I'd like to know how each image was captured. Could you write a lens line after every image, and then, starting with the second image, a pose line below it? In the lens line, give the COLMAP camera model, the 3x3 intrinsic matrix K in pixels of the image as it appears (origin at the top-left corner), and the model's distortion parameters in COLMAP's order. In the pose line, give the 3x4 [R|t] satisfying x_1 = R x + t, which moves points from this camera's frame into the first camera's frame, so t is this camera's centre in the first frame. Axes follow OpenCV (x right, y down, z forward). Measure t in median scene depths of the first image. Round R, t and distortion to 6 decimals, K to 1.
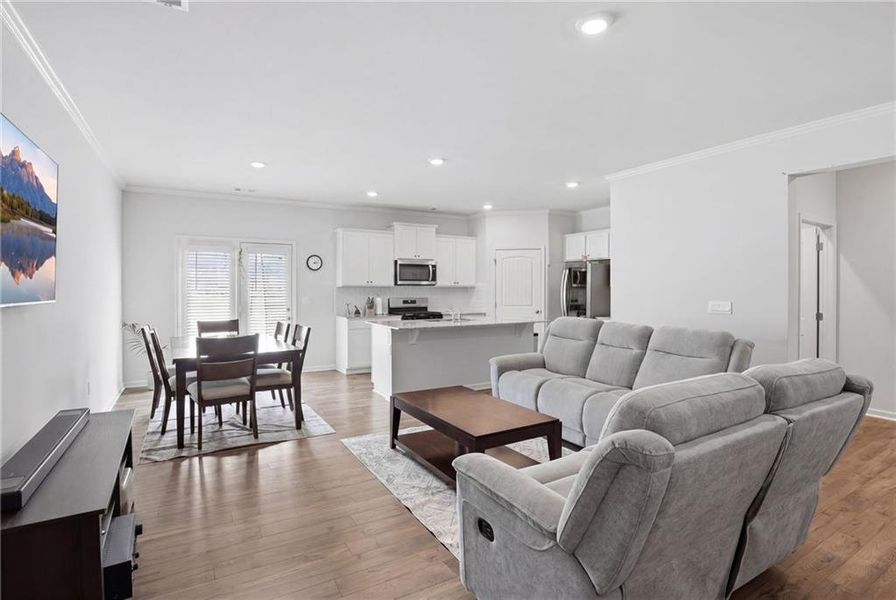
lens RADIAL K [[450.2, 0, 452.6], [0, 450.2, 291.2], [0, 0, 1]] dist [-0.020672, -0.000179]
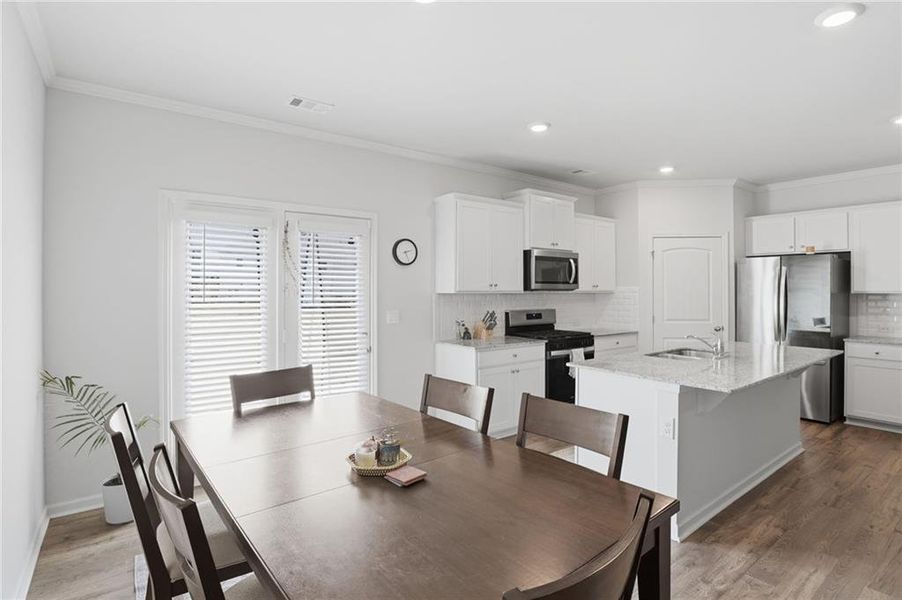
lens RADIAL K [[455.4, 0, 461.2], [0, 455.4, 287.2], [0, 0, 1]] dist [-0.026940, 0.001400]
pose [[0.992610, 0.000354, 0.121348, -0.289458], [0.000741, 0.999959, -0.008978, -0.012255], [-0.121347, 0.009002, 0.992569, 0.385343]]
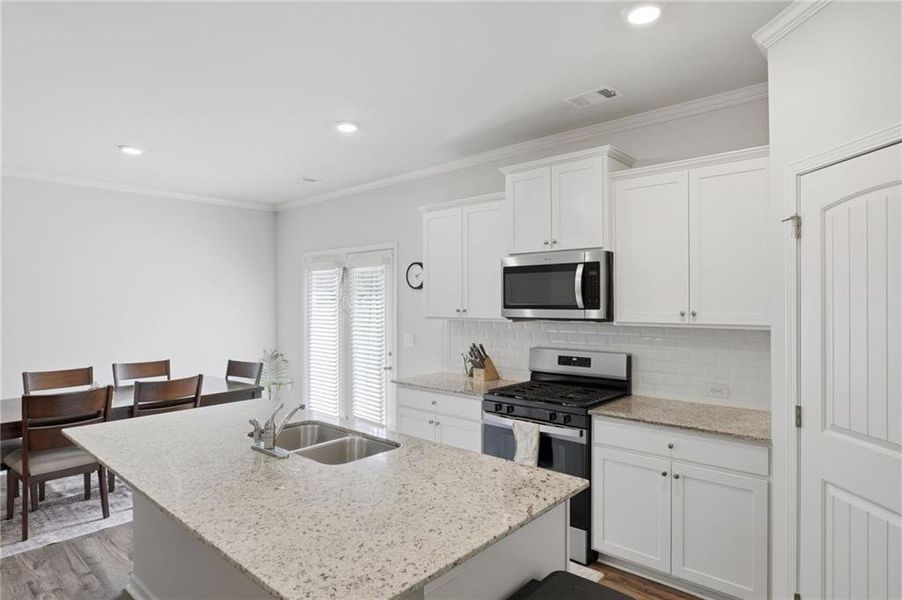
lens RADIAL K [[507.4, 0, 454.5], [0, 507.4, 298.9], [0, 0, 1]] dist [-0.023536, 0.001021]
pose [[0.296560, -0.003561, -0.955008, 0.304505], [-0.001990, 0.999989, -0.004347, -0.029228], [0.955012, 0.003190, 0.296550, 0.804607]]
